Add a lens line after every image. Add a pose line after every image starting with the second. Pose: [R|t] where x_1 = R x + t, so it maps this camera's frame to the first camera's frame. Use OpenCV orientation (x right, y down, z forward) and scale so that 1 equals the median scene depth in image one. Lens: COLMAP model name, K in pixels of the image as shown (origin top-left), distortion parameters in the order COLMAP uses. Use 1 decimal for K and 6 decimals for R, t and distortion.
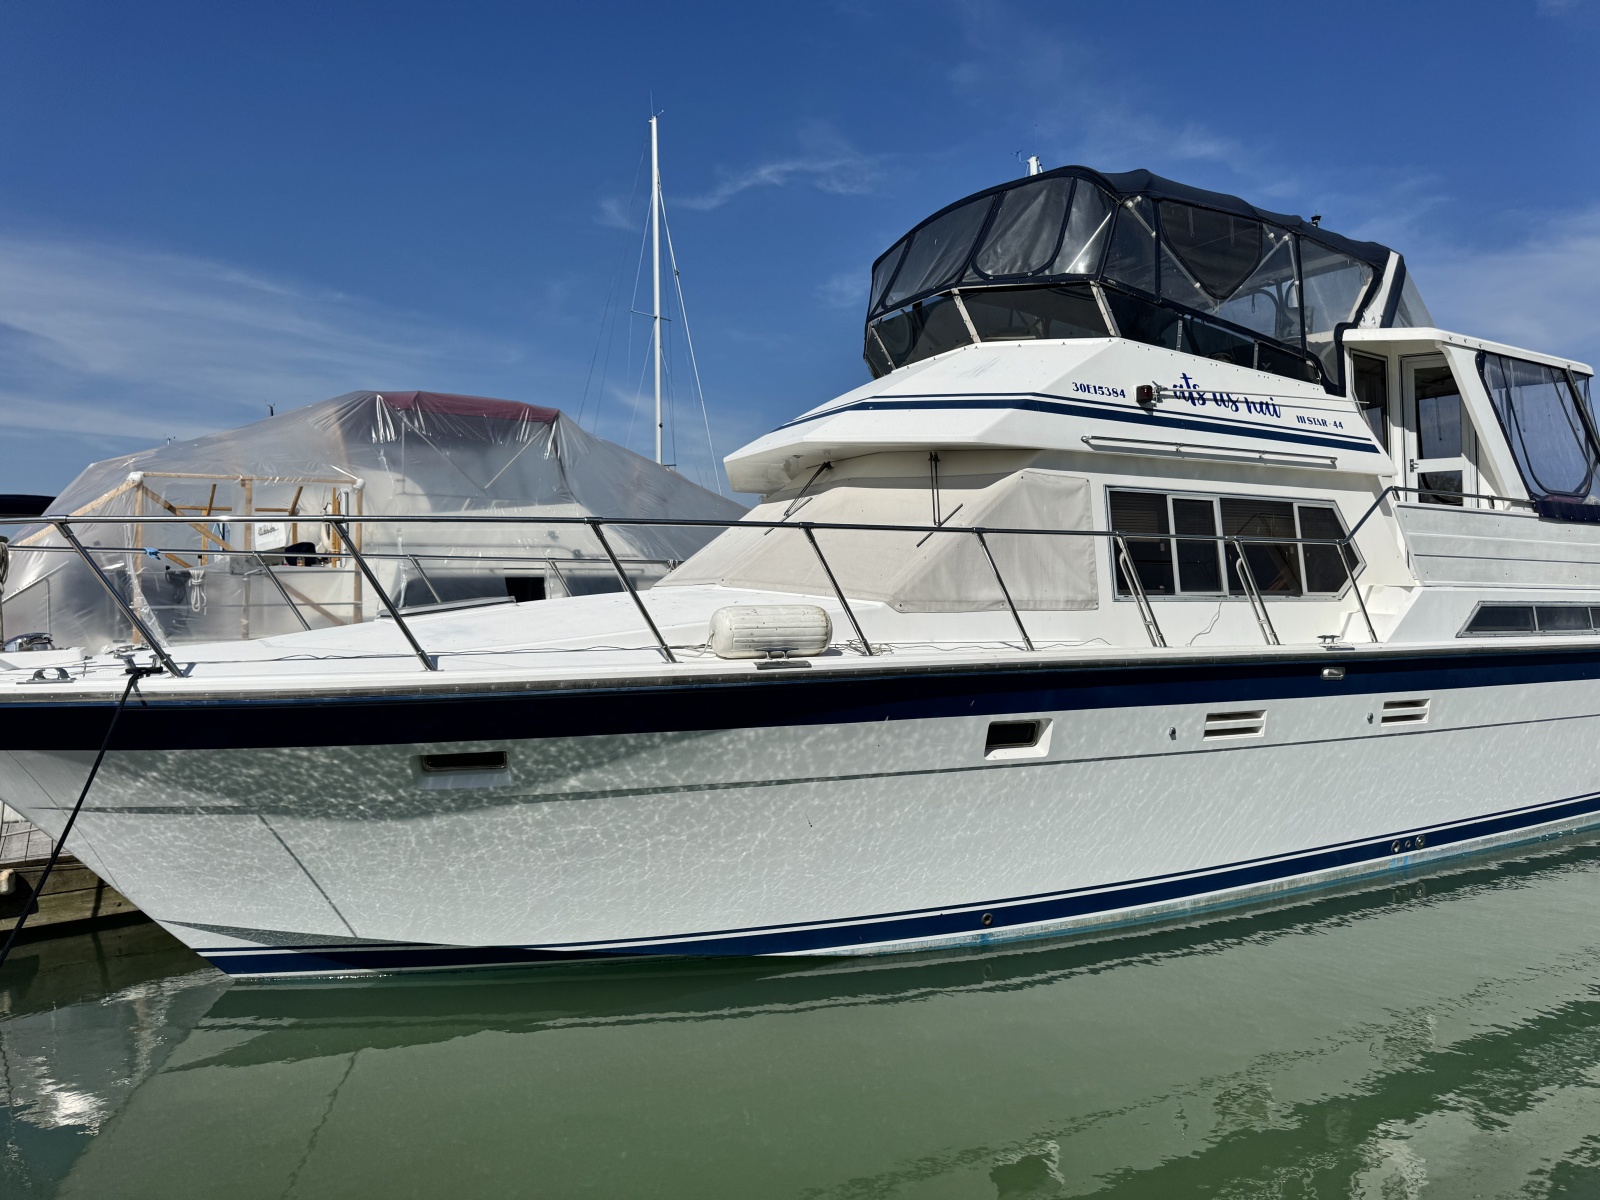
lens RADIAL K [[1124.0, 0, 798.3], [0, 1124.0, 611.0], [0, 0, 1]] dist [0.007005, -0.020020]
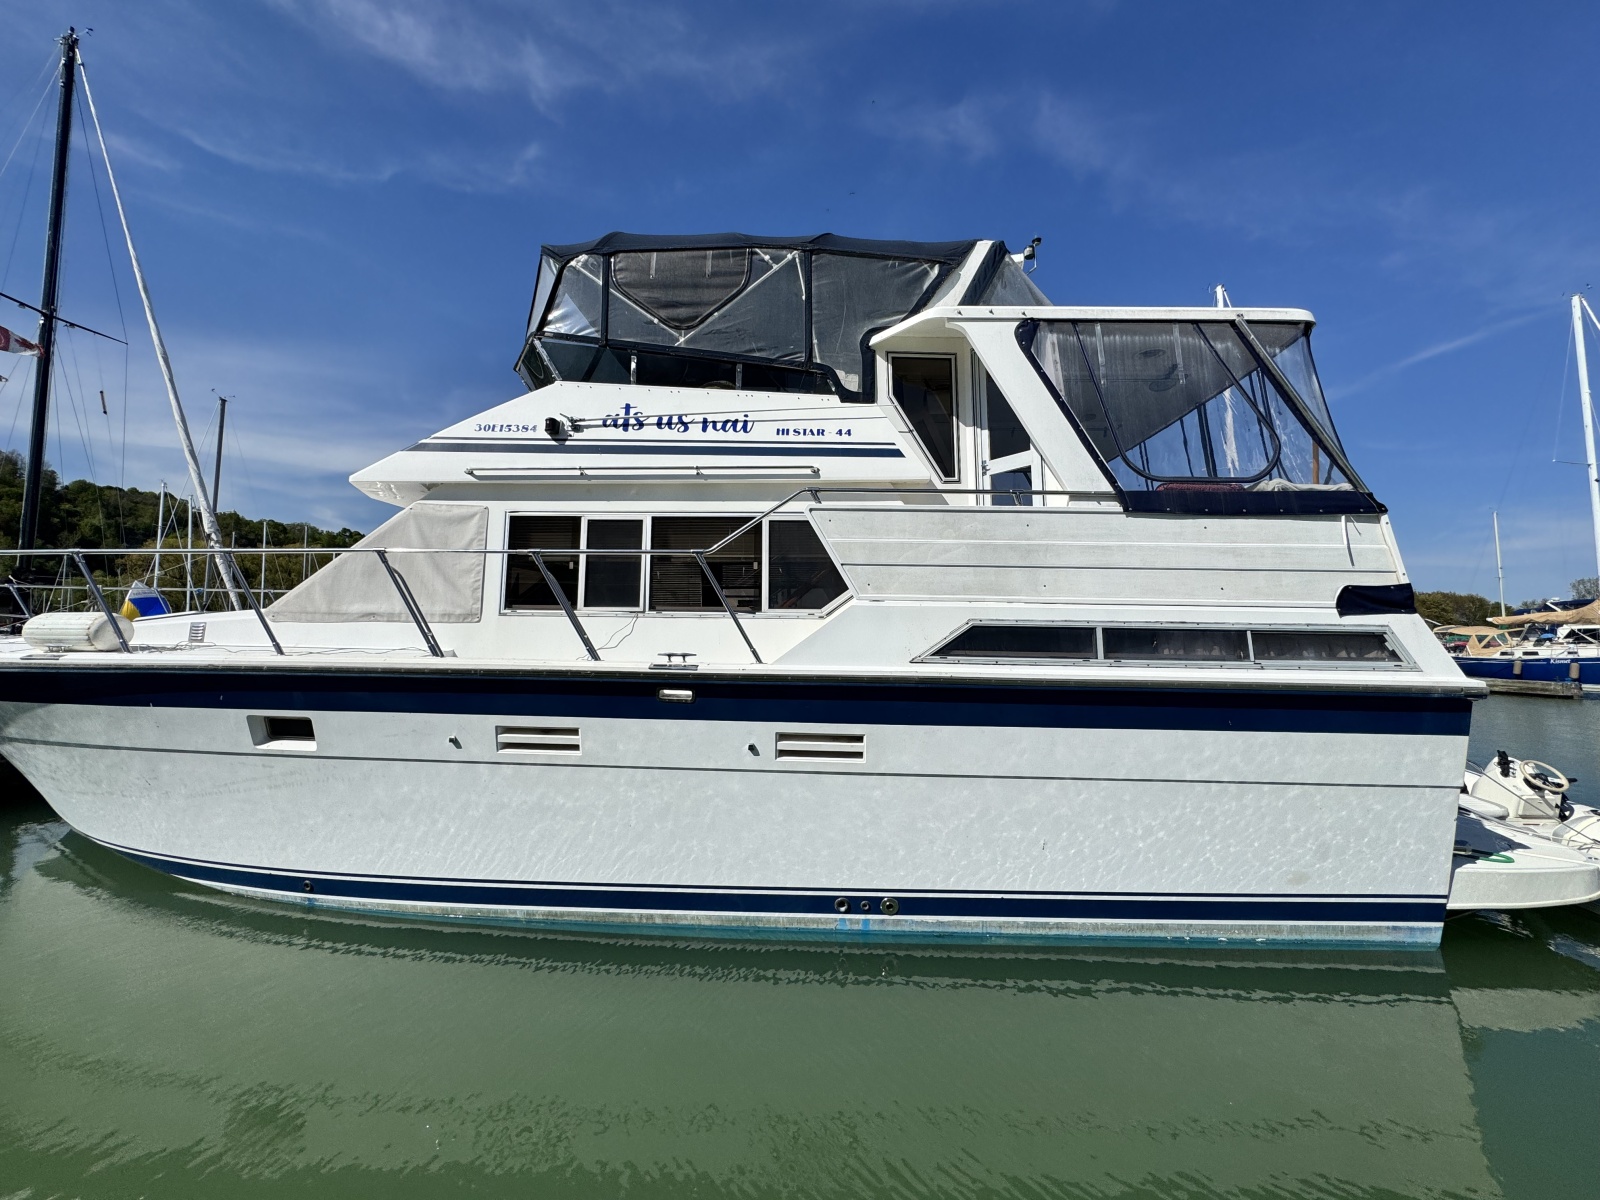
lens RADIAL K [[636.0, 0, 803.1], [0, 636.0, 596.8], [0, 0, 1]] dist [-0.003856, 0.000158]
pose [[0.845259, -0.014815, -0.534151, 0.795780], [-0.016158, 0.998450, -0.053262, 0.001569], [0.534112, 0.053651, 0.843709, 0.583280]]
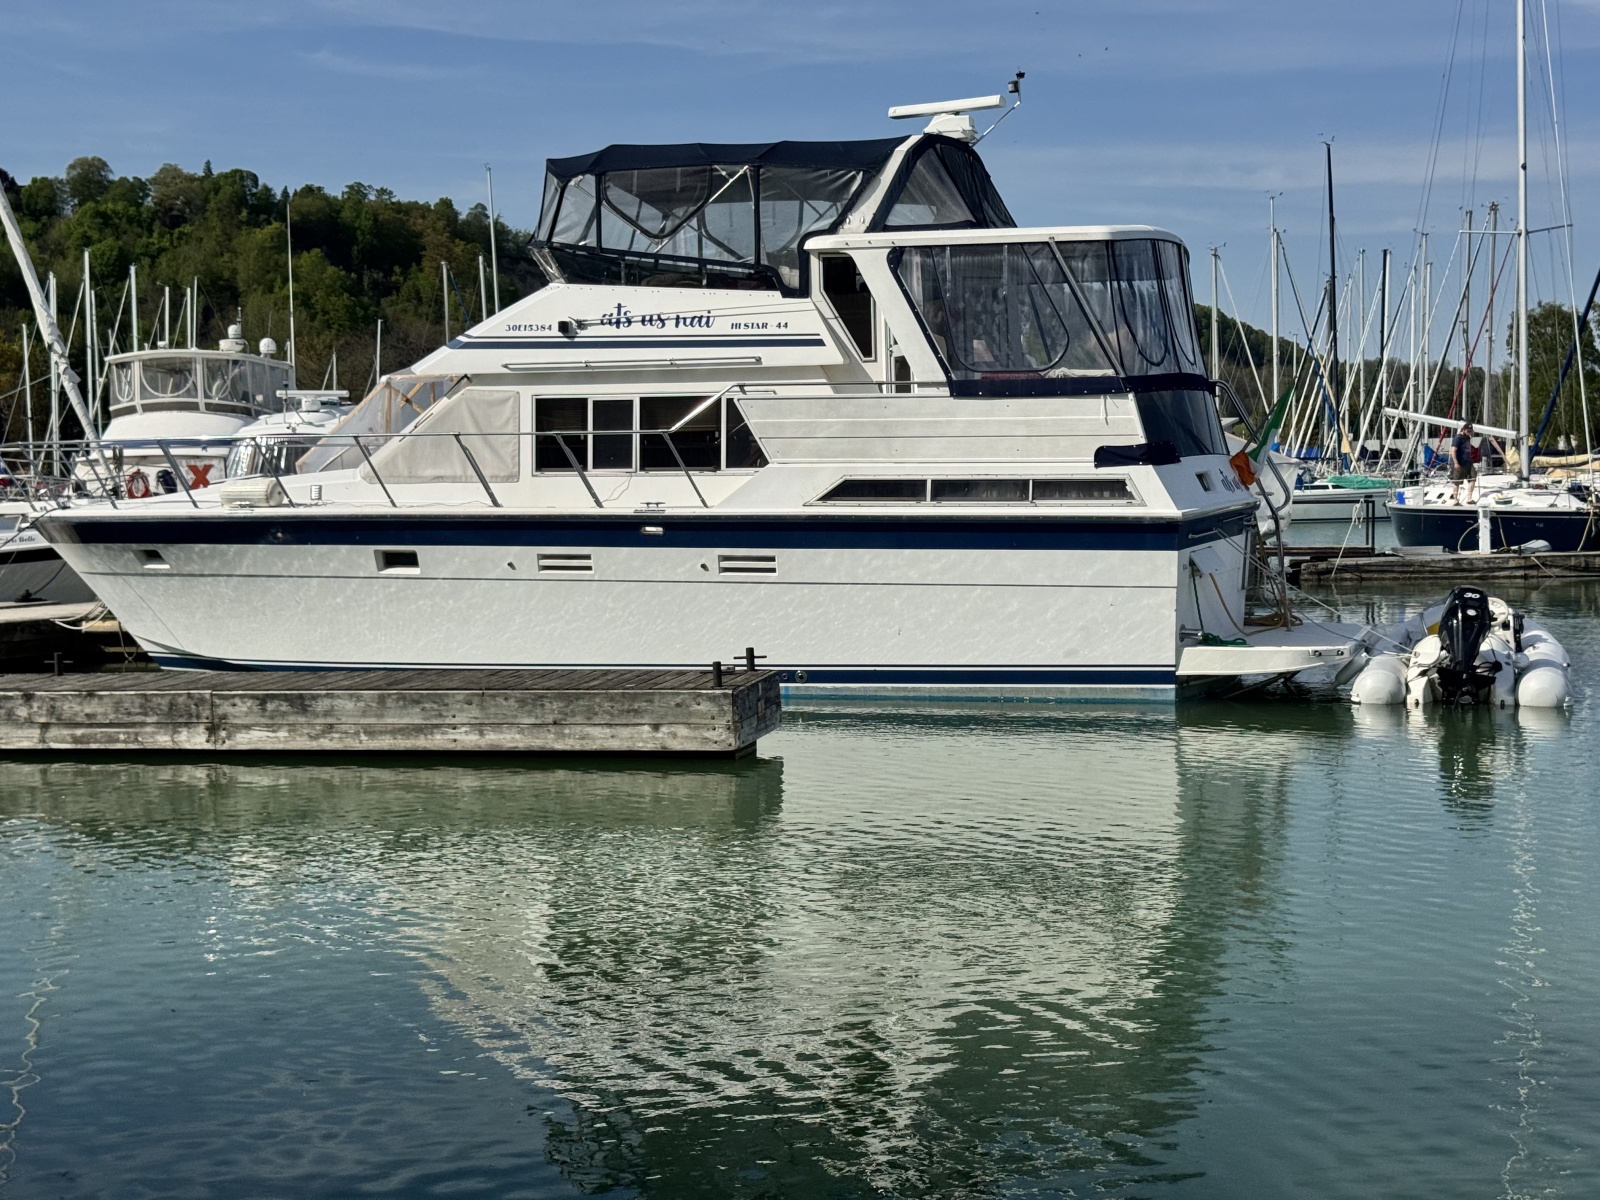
lens RADIAL K [[2243.1, 0, 798.0], [0, 2243.1, 599.0], [0, 0, 1]] dist [0.107852, 0.000000]
pose [[0.675081, 0.041711, -0.736563, 2.429438], [0.003126, 0.998230, 0.059393, -0.020009], [0.737737, -0.042398, 0.673756, -0.640063]]
